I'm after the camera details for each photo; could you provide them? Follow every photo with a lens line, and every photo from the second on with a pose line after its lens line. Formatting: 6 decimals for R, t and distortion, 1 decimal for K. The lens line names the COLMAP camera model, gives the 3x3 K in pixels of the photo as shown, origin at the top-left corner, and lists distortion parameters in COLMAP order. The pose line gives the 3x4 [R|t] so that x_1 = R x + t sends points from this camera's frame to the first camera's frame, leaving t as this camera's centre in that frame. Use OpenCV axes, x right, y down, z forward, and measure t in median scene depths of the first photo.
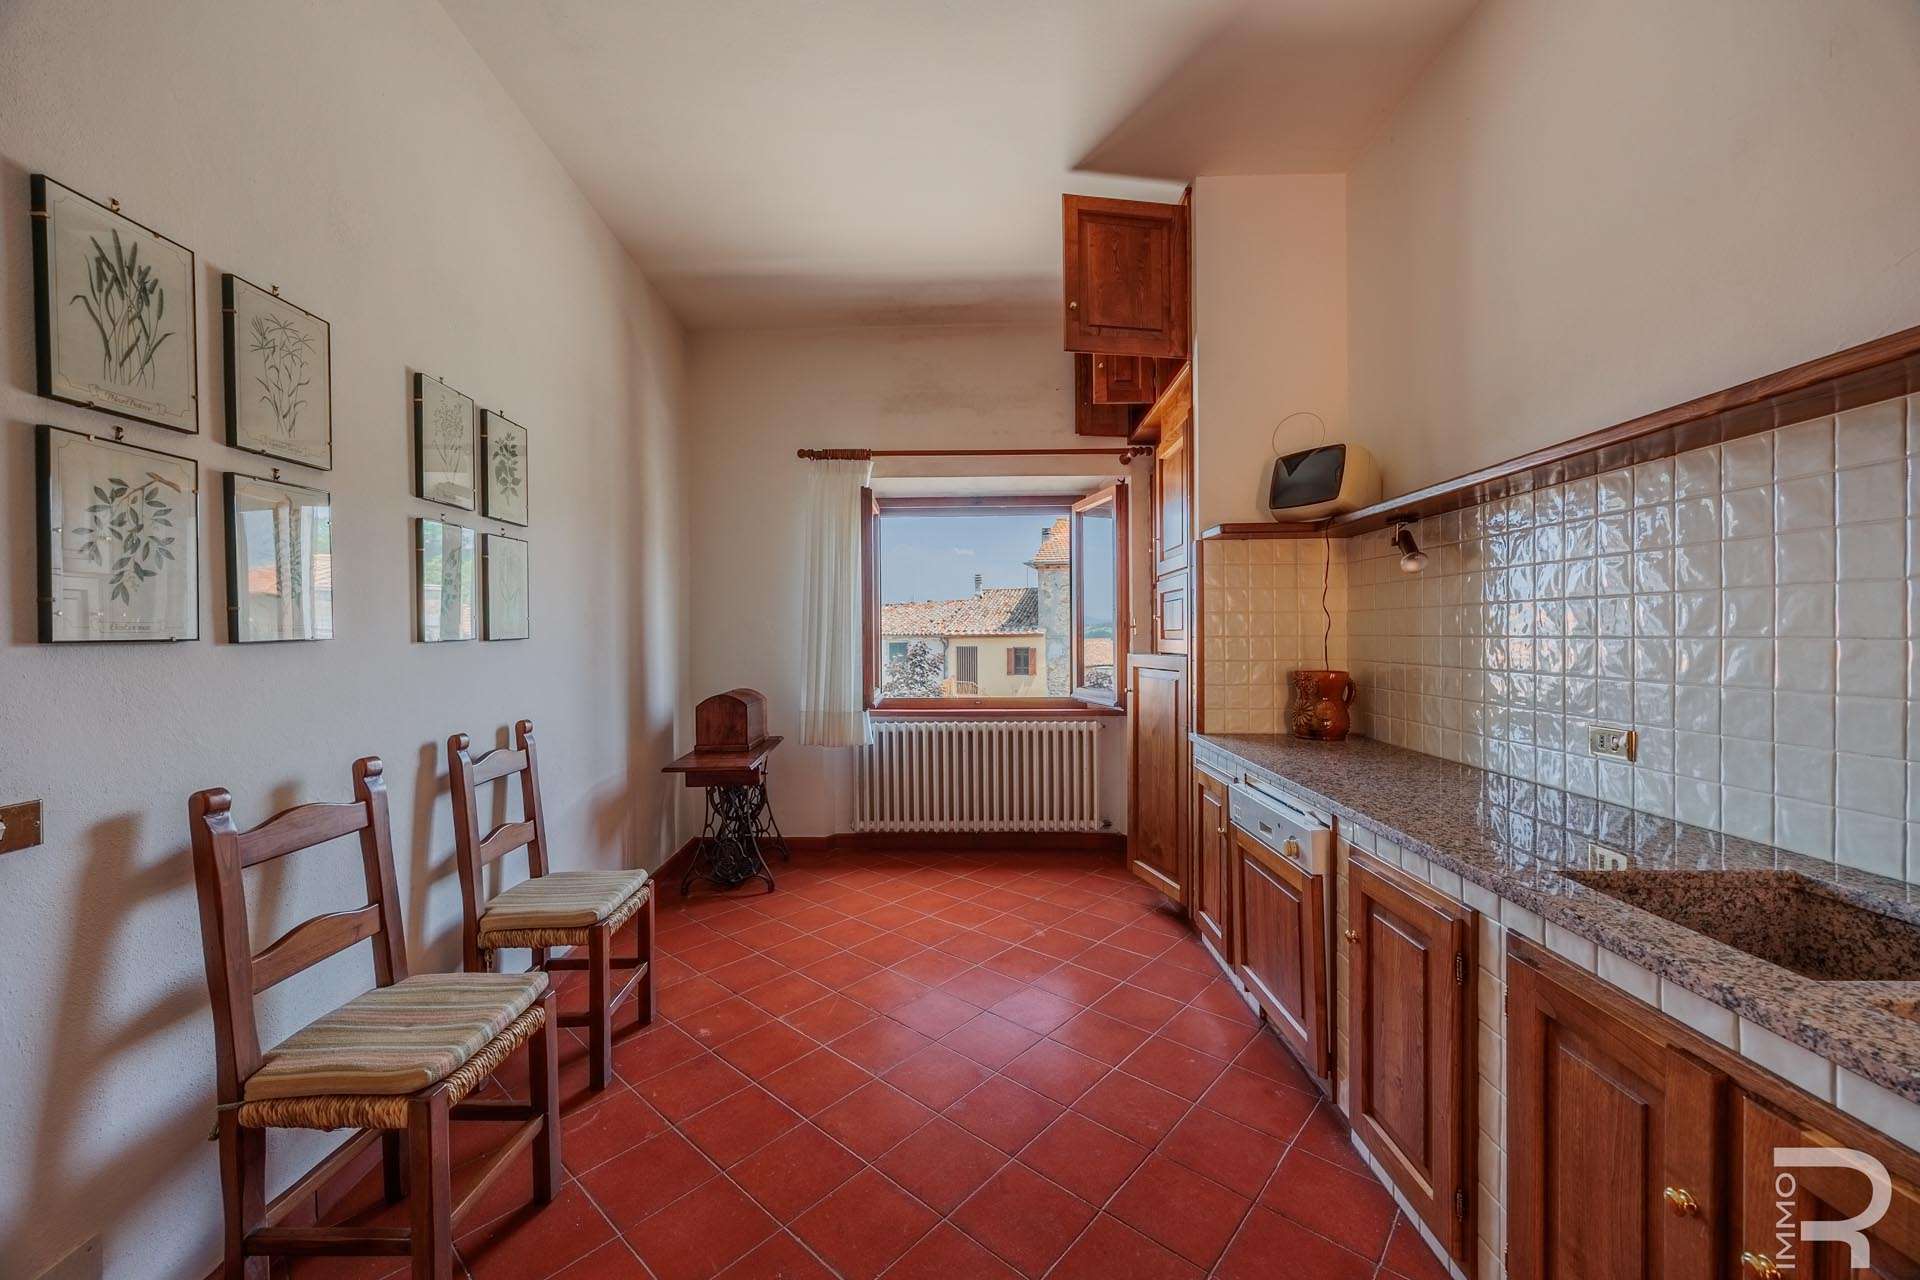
lens RADIAL K [[748.5, 0, 963.5], [0, 748.5, 645.6], [0, 0, 1]] dist [-0.007461, -0.000476]
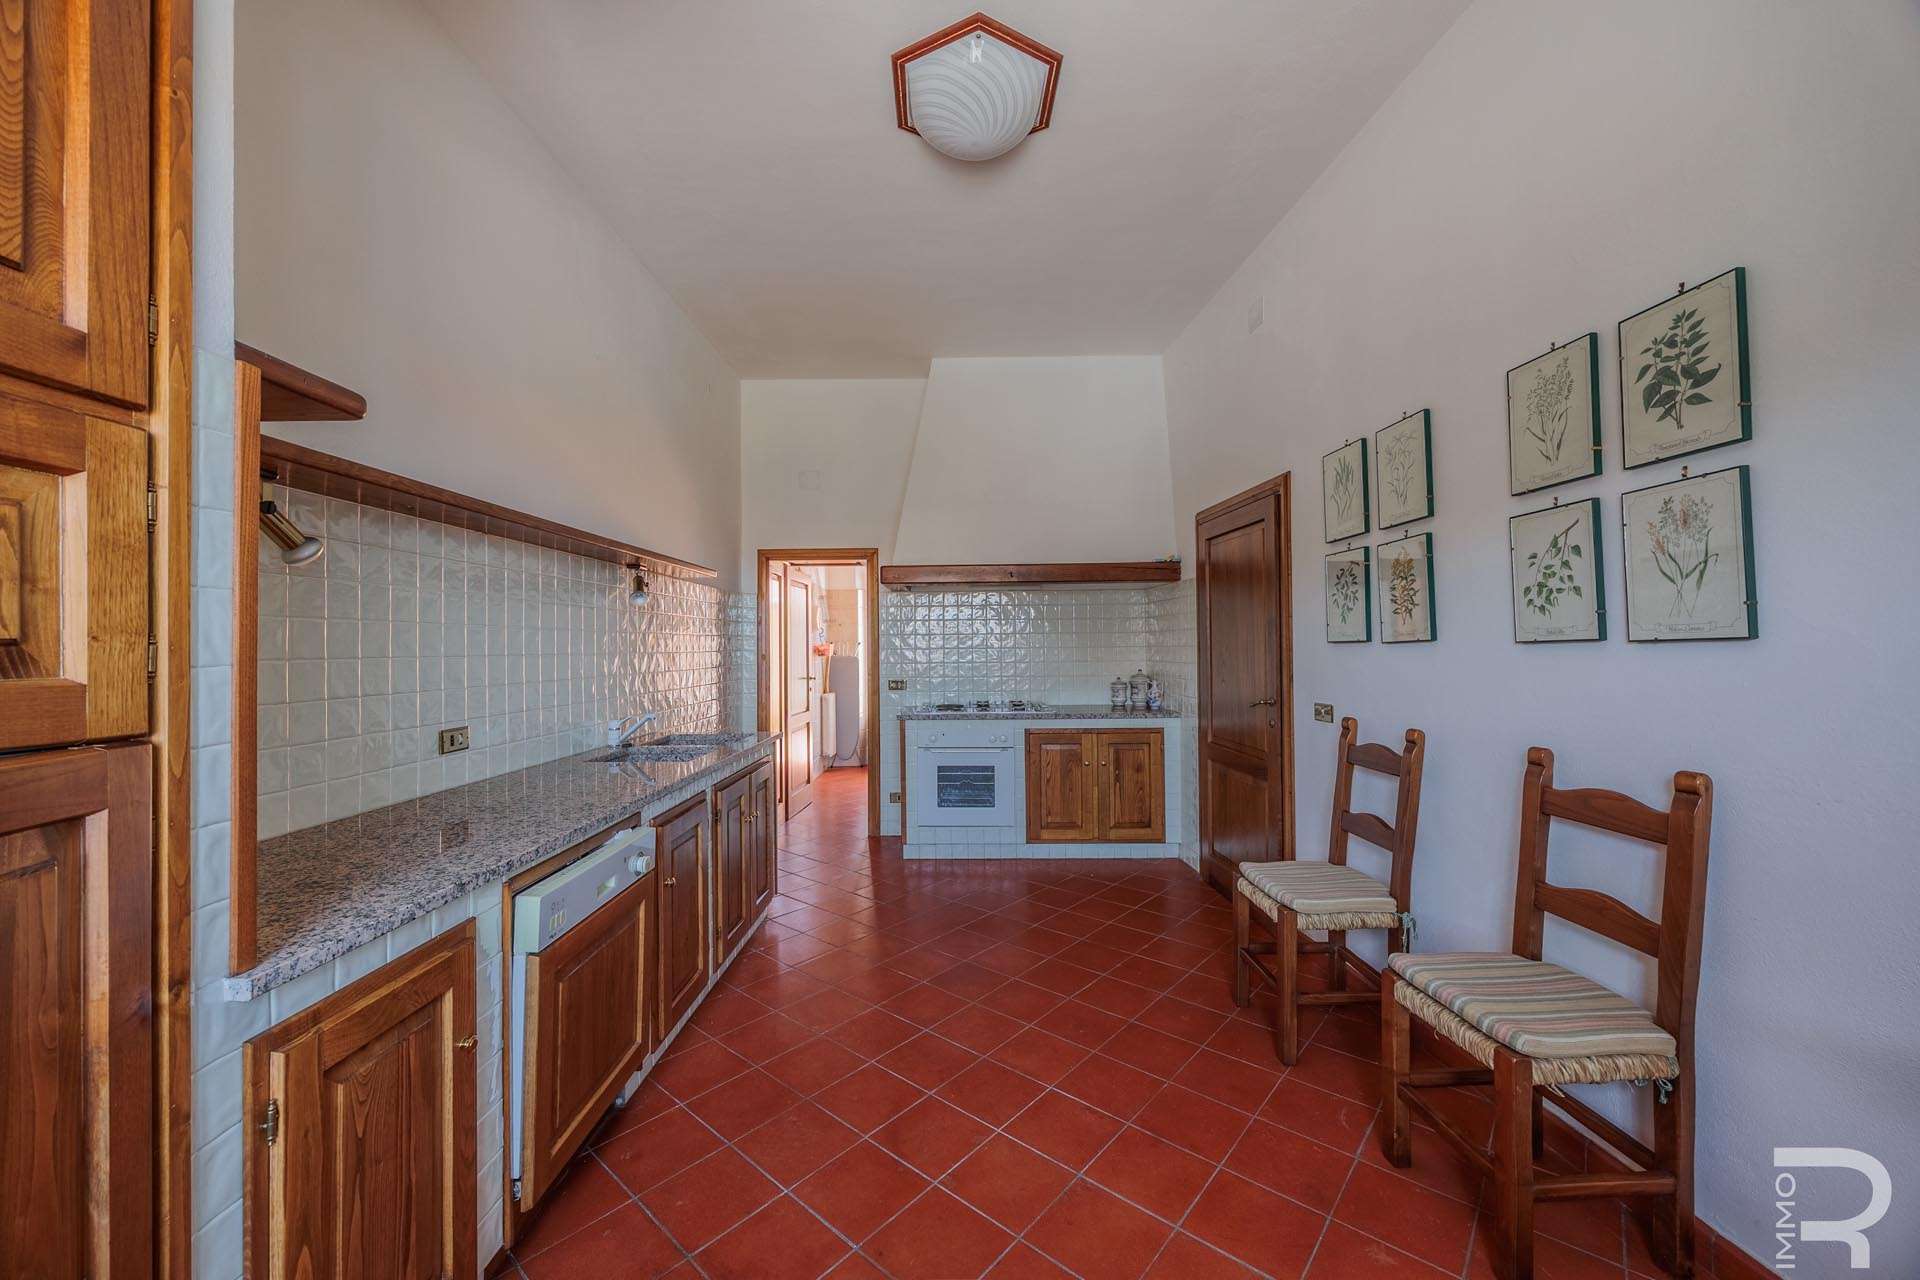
lens RADIAL K [[748.5, 0, 965.4], [0, 748.5, 639.2], [0, 0, 1]] dist [-0.007461, -0.000476]
pose [[-0.999513, 0.011311, -0.029070, 0.015304], [0.011255, 0.999934, 0.002114, -0.011814], [0.029092, 0.001786, -0.999575, 1.169651]]
